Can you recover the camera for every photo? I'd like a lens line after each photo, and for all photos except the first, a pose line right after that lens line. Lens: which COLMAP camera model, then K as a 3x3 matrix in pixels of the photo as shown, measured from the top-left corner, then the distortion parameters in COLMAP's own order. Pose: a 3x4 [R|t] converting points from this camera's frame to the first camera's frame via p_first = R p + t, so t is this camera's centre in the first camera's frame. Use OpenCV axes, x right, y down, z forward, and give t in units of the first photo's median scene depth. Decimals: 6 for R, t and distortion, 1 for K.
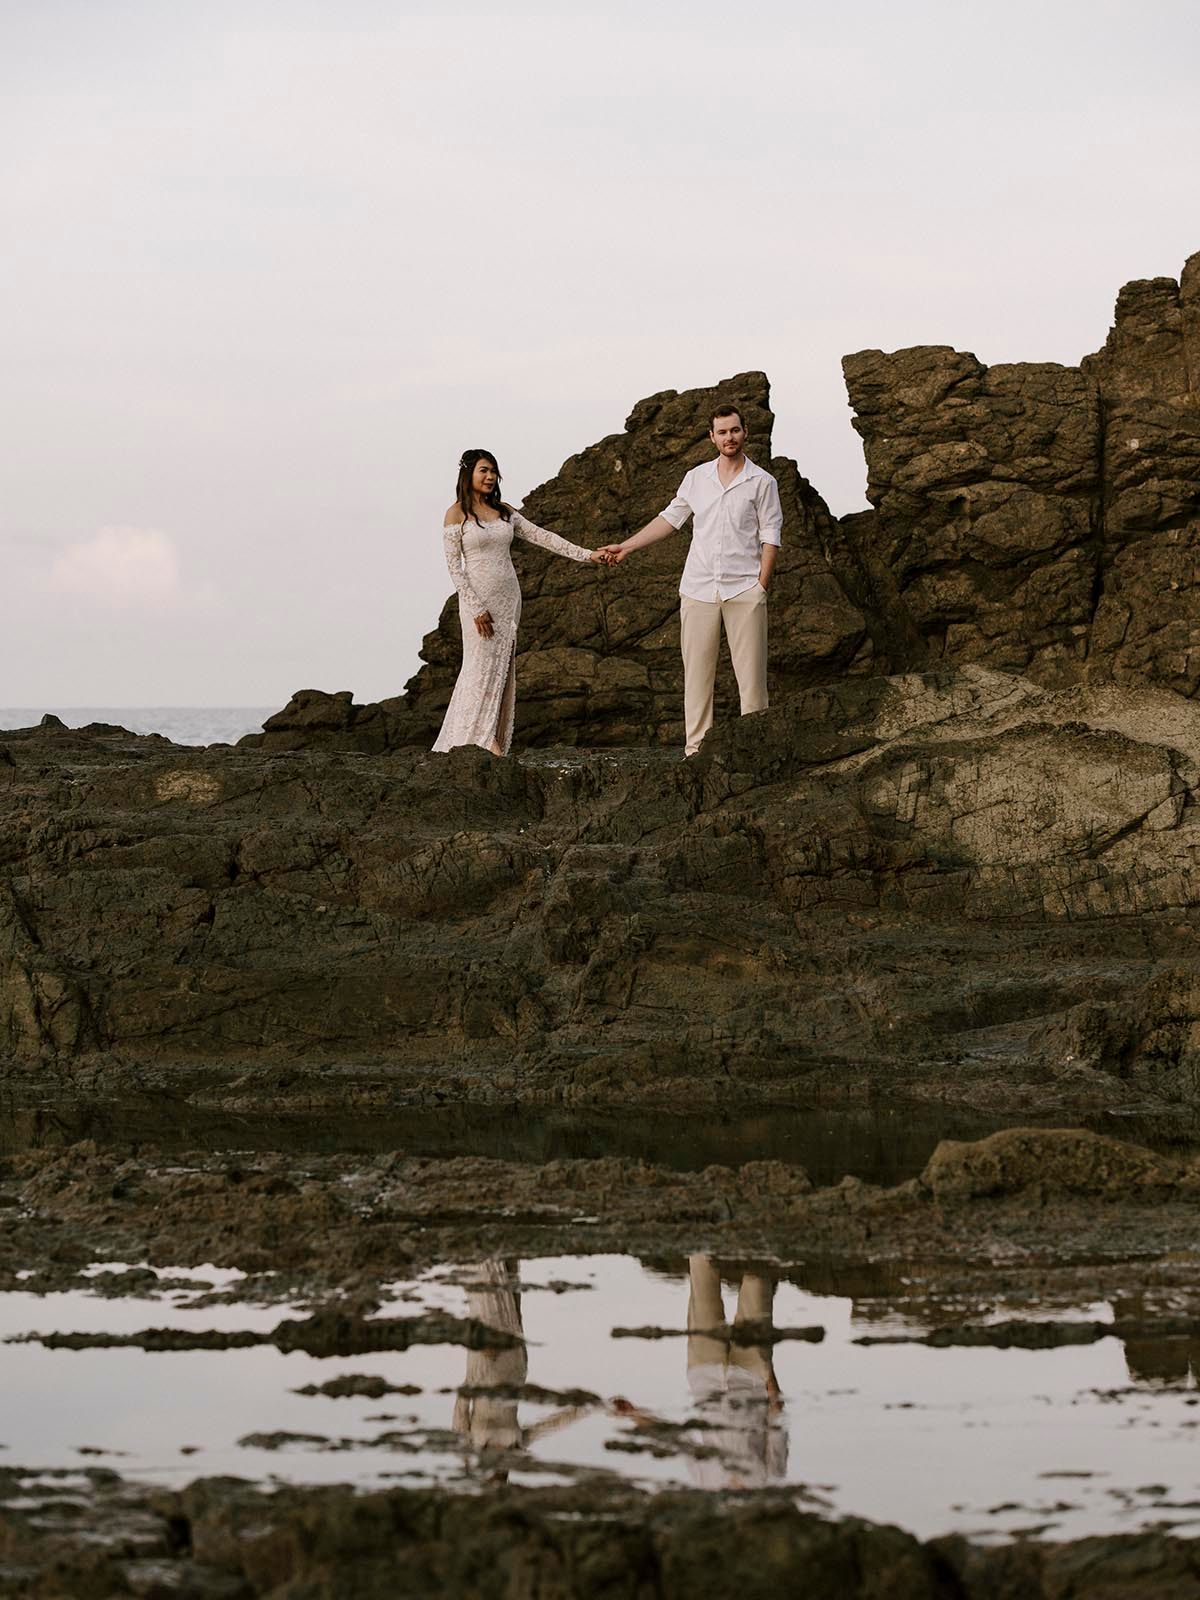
lens RADIAL K [[4420.2, 0, 599.9], [0, 4420.2, 799.9], [0, 0, 1]] dist [-0.069163, 0.000000]
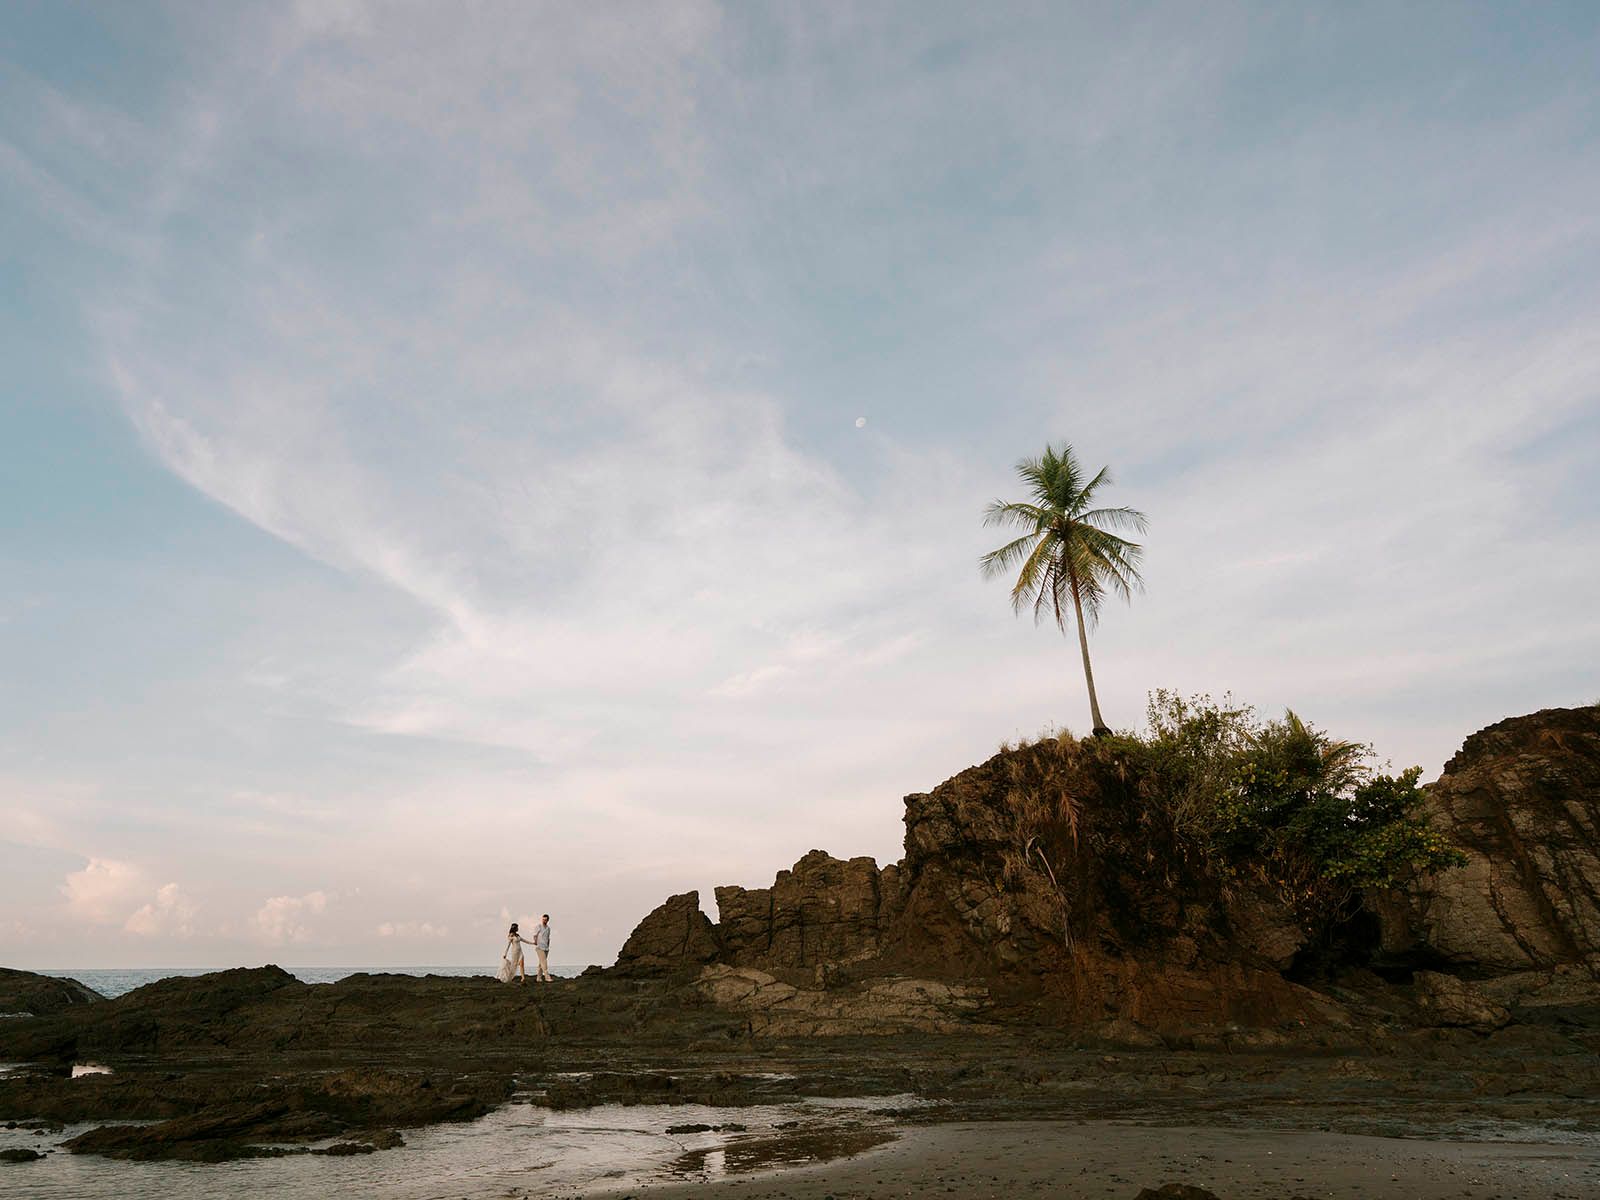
lens RADIAL K [[1230.5, 0, 730.8], [0, 1230.5, 602.6], [0, 0, 1]] dist [-0.011221, 0.021362]
pose [[0.998970, 0.017033, 0.042046, 0.029323], [-0.003466, 0.952783, -0.303633, 0.004981], [-0.045233, 0.303174, 0.951861, -0.559787]]
